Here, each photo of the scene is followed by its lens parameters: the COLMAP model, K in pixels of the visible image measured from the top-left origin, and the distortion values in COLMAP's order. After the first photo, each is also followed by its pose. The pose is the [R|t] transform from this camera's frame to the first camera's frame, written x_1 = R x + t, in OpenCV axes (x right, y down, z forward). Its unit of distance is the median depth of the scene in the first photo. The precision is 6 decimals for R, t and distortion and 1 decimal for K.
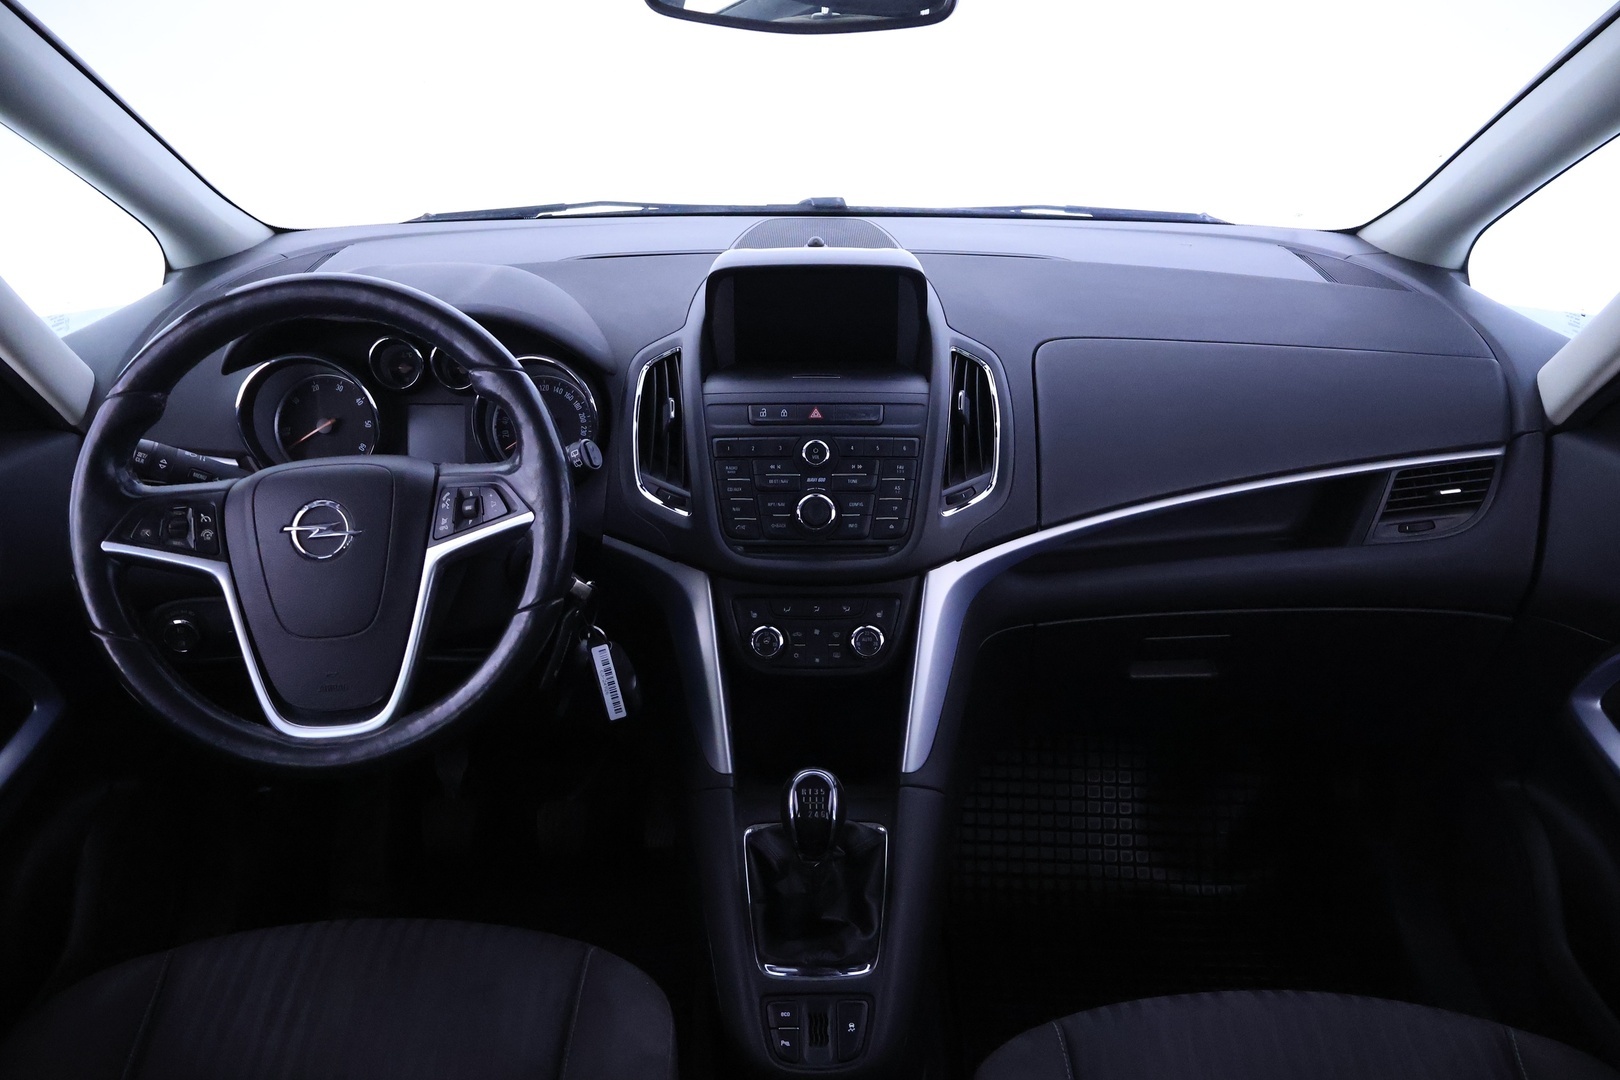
lens RADIAL K [[1346.7, 0, 810.0], [0, 1346.7, 540.0], [0, 0, 1]] dist [-0.013181, 0.006859]
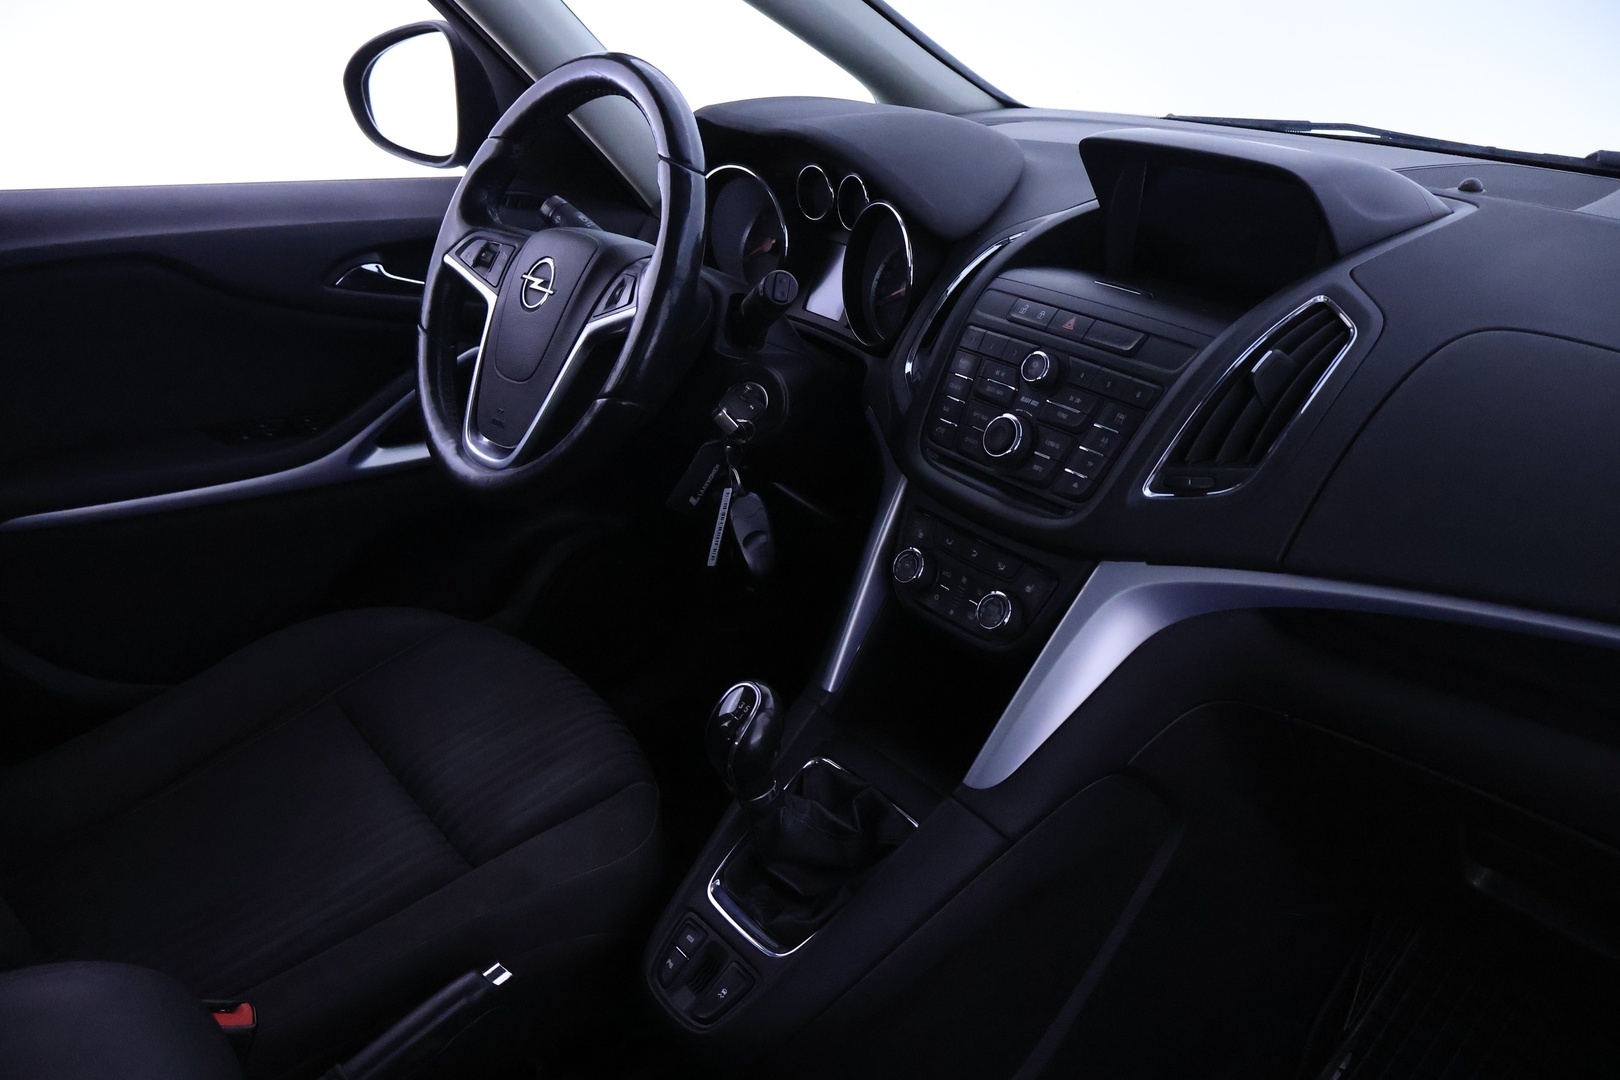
lens RADIAL K [[1346.7, 0, 810.0], [0, 1346.7, 540.0], [0, 0, 1]] dist [-0.013181, 0.006859]
pose [[0.621513, 0.337701, -0.706880, 0.504924], [-0.331404, 0.930941, 0.153361, -0.046833], [0.709854, 0.138947, 0.690508, 0.368571]]
